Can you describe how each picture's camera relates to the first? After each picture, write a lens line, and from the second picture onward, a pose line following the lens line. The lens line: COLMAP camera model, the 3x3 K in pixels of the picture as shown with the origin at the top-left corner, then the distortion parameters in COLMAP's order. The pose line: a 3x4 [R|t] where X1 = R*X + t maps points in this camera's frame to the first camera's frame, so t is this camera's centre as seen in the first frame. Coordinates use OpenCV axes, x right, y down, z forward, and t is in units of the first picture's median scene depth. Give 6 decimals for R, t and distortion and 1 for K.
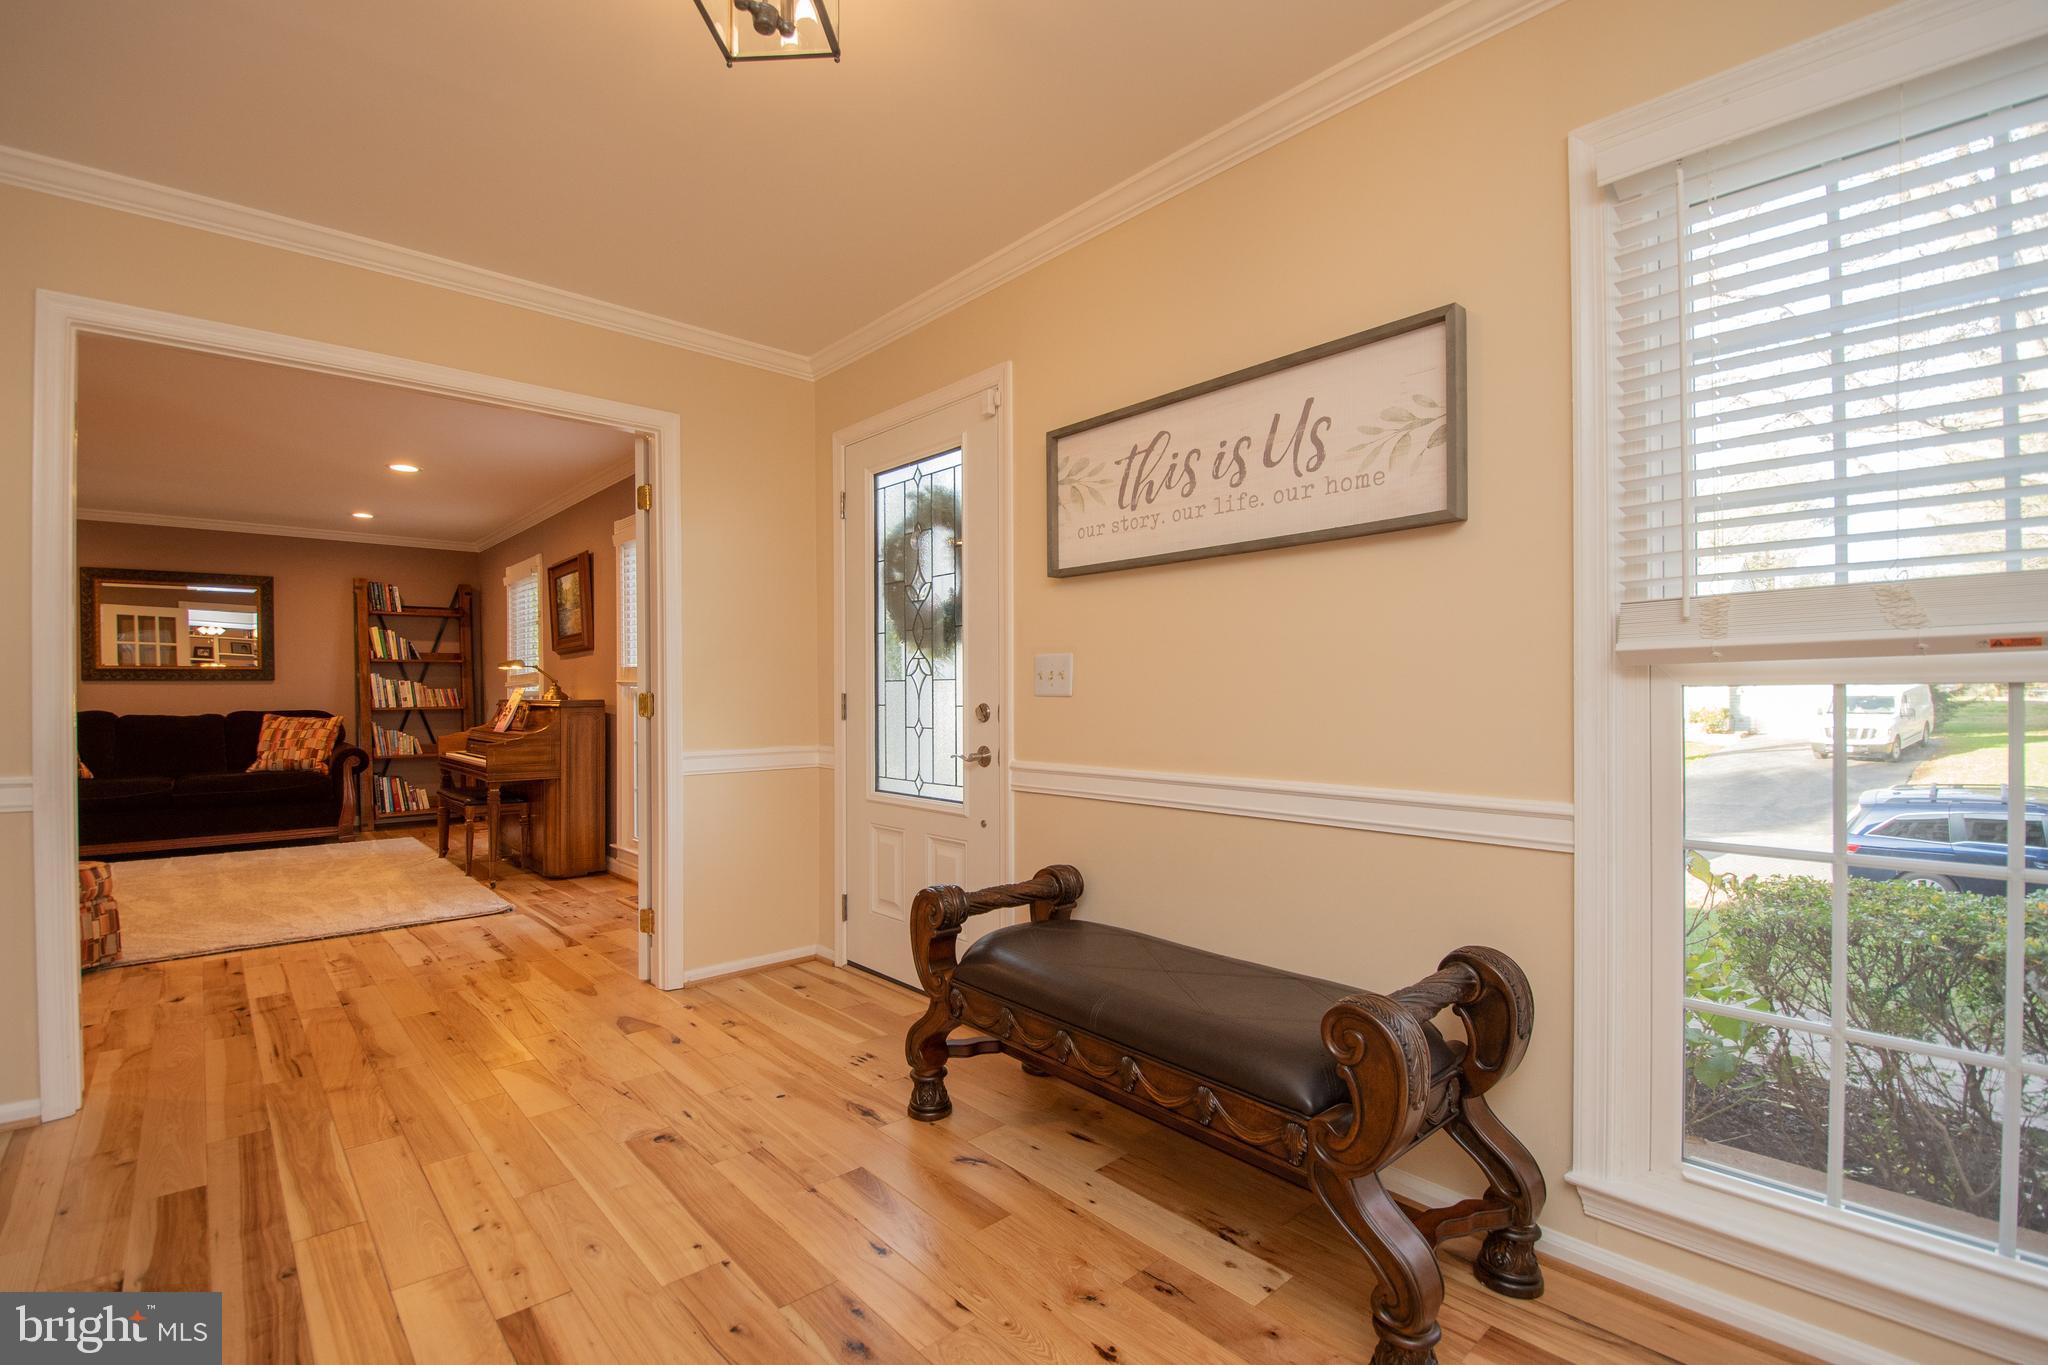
lens RADIAL K [[913.7, 0, 1013.0], [0, 913.7, 691.6], [0, 0, 1]] dist [-0.004053, -0.000832]
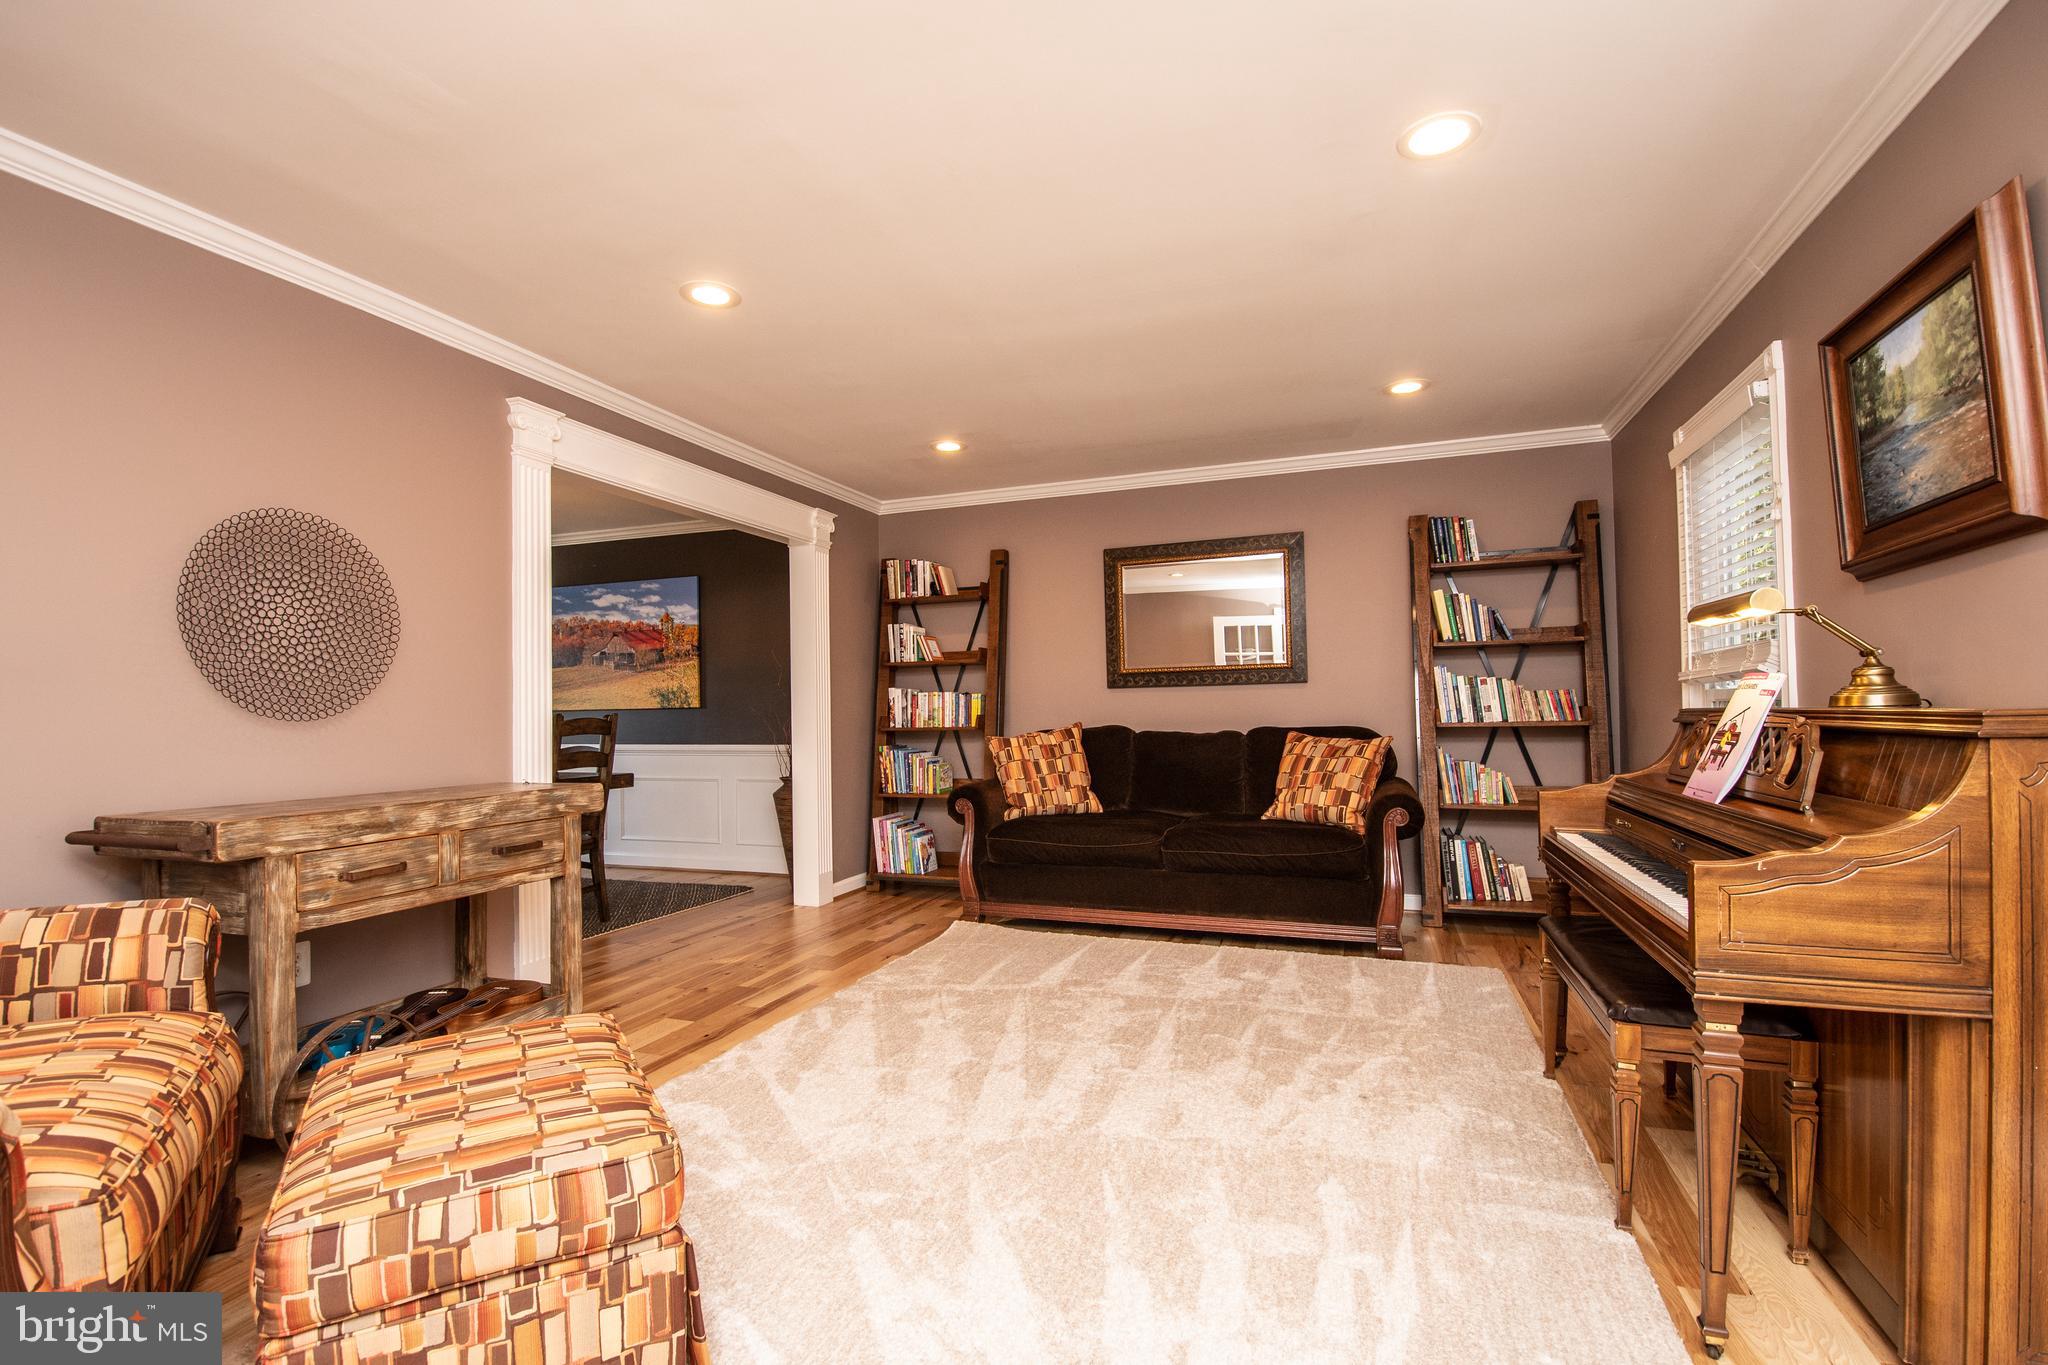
lens RADIAL K [[913.7, 0, 1021.2], [0, 913.7, 695.4], [0, 0, 1]] dist [-0.004053, -0.000832]
pose [[0.458200, -0.018132, -0.888664, -0.303230], [0.012729, 0.999823, -0.013836, 0.004447], [0.888758, -0.004972, 0.458349, 0.498020]]
